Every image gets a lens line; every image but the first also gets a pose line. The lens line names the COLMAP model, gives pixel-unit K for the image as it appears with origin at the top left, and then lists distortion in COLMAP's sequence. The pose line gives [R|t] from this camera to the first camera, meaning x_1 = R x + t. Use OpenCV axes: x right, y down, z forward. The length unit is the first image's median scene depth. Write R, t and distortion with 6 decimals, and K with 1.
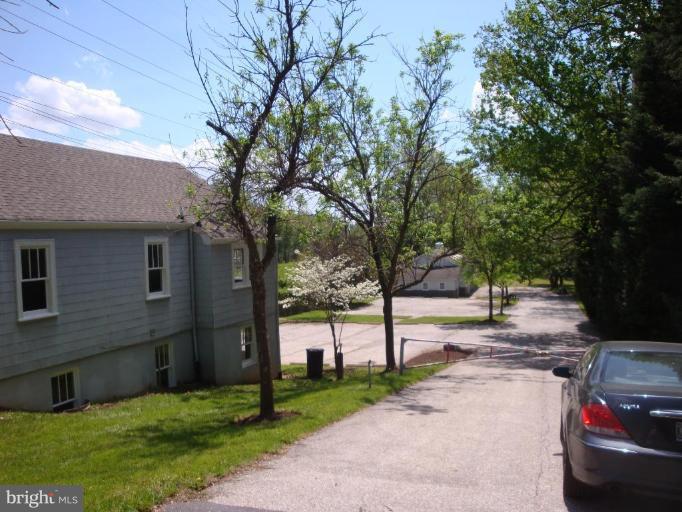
lens RADIAL K [[617.2, 0, 340.0], [0, 617.2, 265.3], [0, 0, 1]] dist [-0.017017, -0.005361]
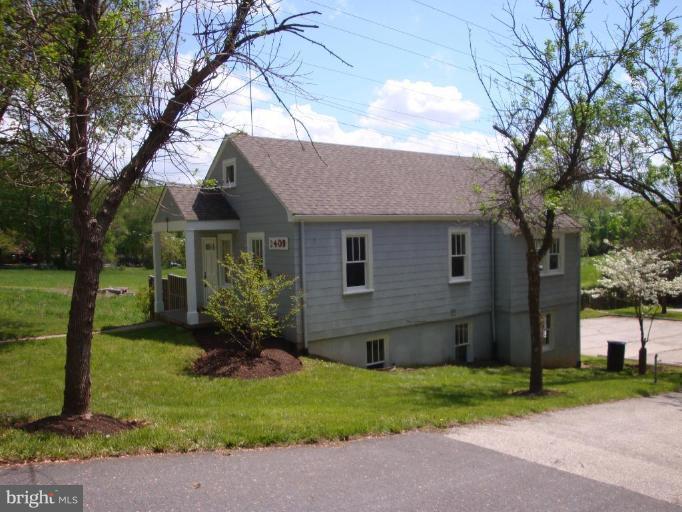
lens RADIAL K [[622.3, 0, 341.0], [0, 622.3, 256.0], [0, 0, 1]] dist [-0.221257, 0.780515]
pose [[0.861669, 0.025163, -0.506846, 0.104232], [-0.023500, 0.999677, 0.009680, -0.000051], [0.506926, 0.003570, 0.861982, -0.094080]]
